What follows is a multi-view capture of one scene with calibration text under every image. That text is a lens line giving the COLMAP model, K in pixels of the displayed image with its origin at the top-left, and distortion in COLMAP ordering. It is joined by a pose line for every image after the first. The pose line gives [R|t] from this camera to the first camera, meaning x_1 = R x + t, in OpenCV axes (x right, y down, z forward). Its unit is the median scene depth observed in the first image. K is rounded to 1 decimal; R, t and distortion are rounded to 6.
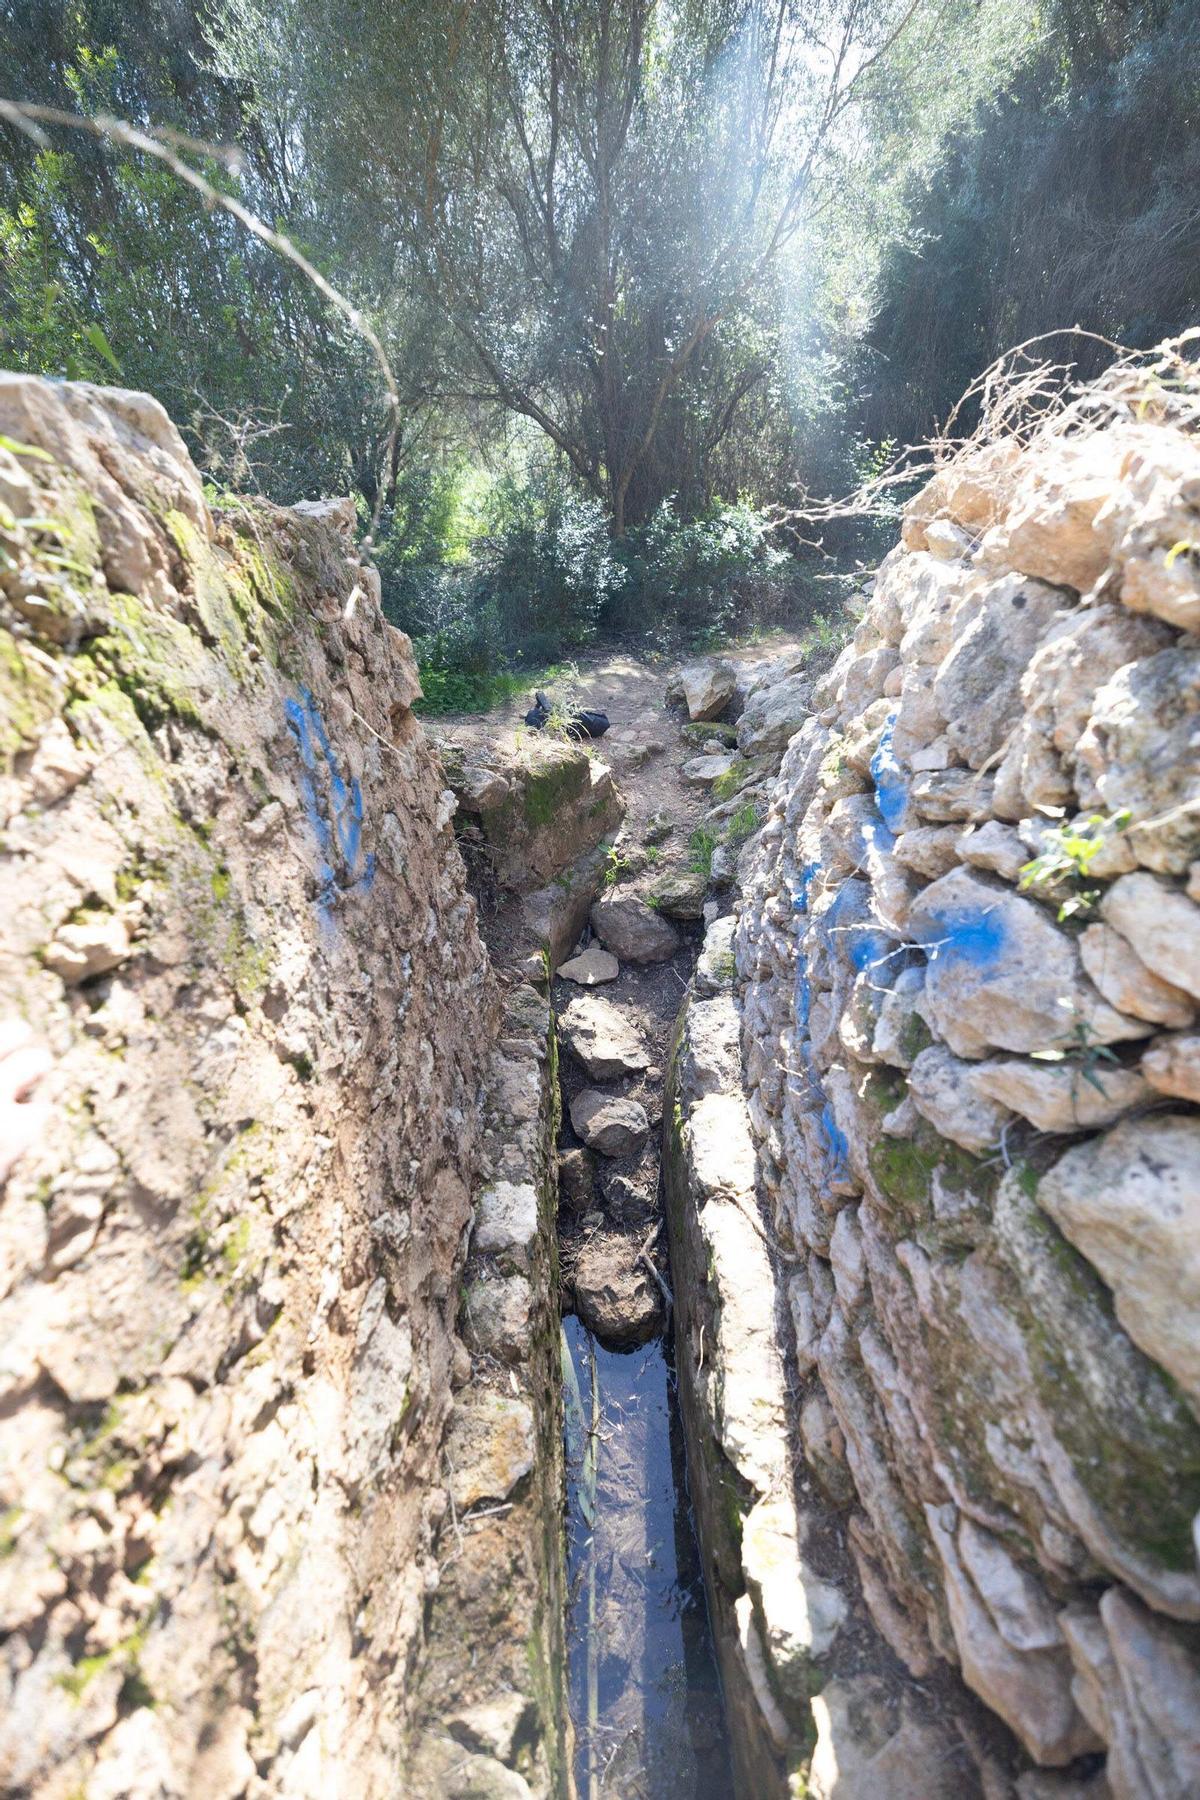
lens RADIAL K [[751.5, 0, 600.0], [0, 751.5, 900.0], [0, 0, 1]] dist [-0.001508, -0.000512]
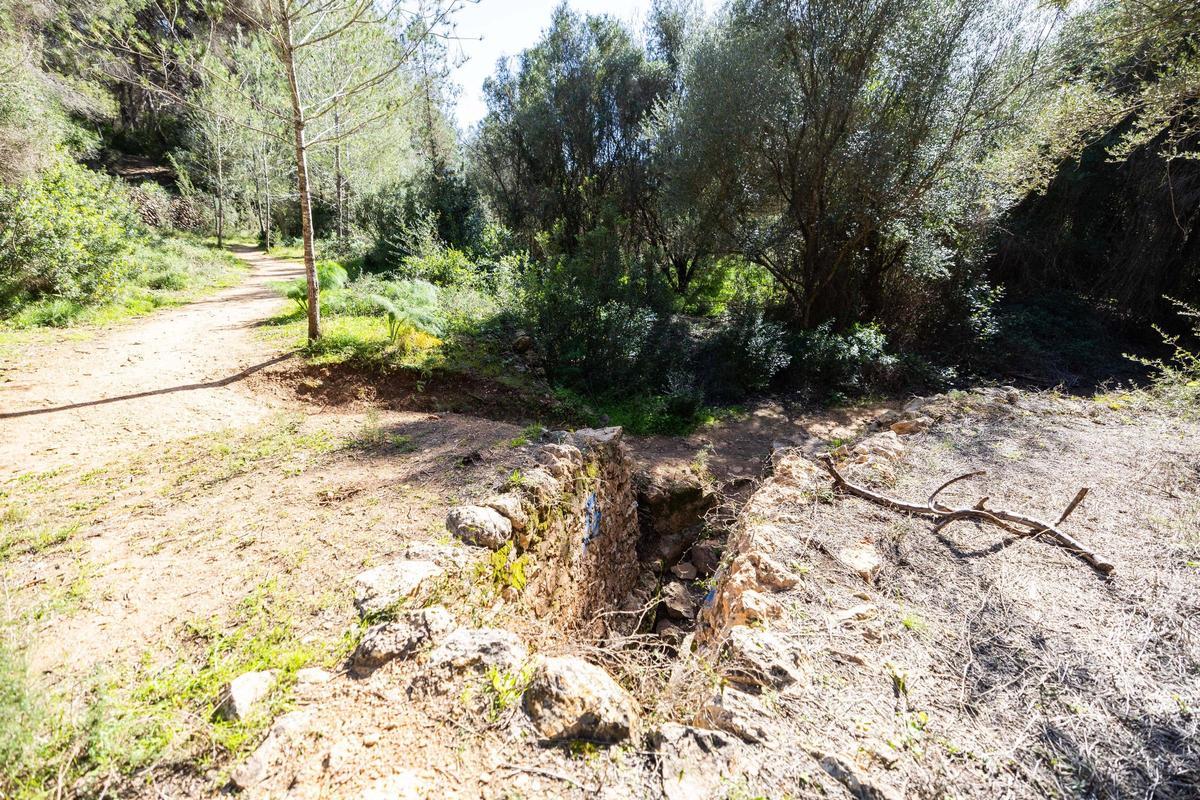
lens RADIAL K [[501.0, 0, 597.0], [0, 501.0, 425.7], [0, 0, 1]] dist [-0.001508, -0.000512]
pose [[0.906927, 0.191646, -0.375174, 0.577307], [-0.240254, 0.966811, -0.086914, -0.364970], [0.346066, 0.168962, 0.922871, -1.561944]]
